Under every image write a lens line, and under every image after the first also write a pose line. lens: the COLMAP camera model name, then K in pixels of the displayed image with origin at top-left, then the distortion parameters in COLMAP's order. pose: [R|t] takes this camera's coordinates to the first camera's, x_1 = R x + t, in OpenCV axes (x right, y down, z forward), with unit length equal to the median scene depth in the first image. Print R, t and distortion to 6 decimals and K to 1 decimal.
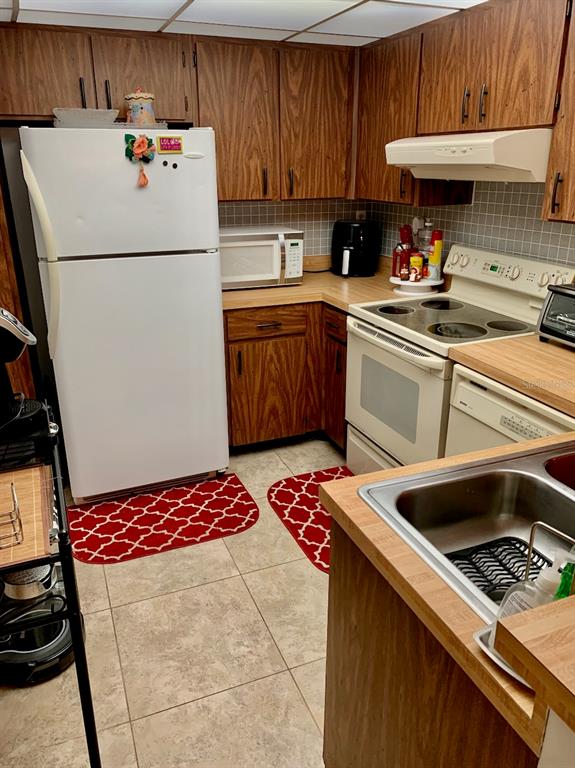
lens RADIAL K [[602.2, 0, 287.5], [0, 602.2, 384.0], [0, 0, 1]] dist [-0.012891, 0.000714]
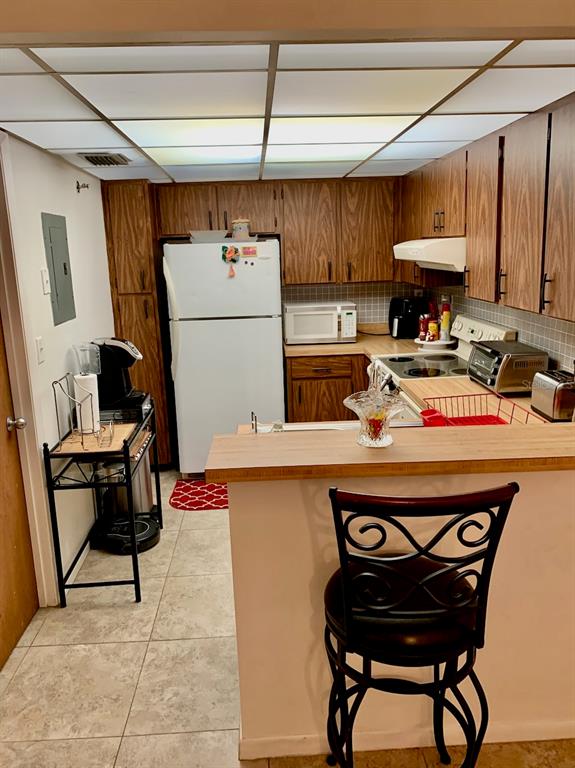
lens RADIAL K [[602.2, 0, 287.5], [0, 602.2, 384.0], [0, 0, 1]] dist [-0.012891, 0.000714]
pose [[0.943052, 0.047102, -0.329293, 0.365784], [-0.086167, 0.990726, -0.105060, 0.093595], [0.321290, 0.127451, 0.938365, -0.354994]]
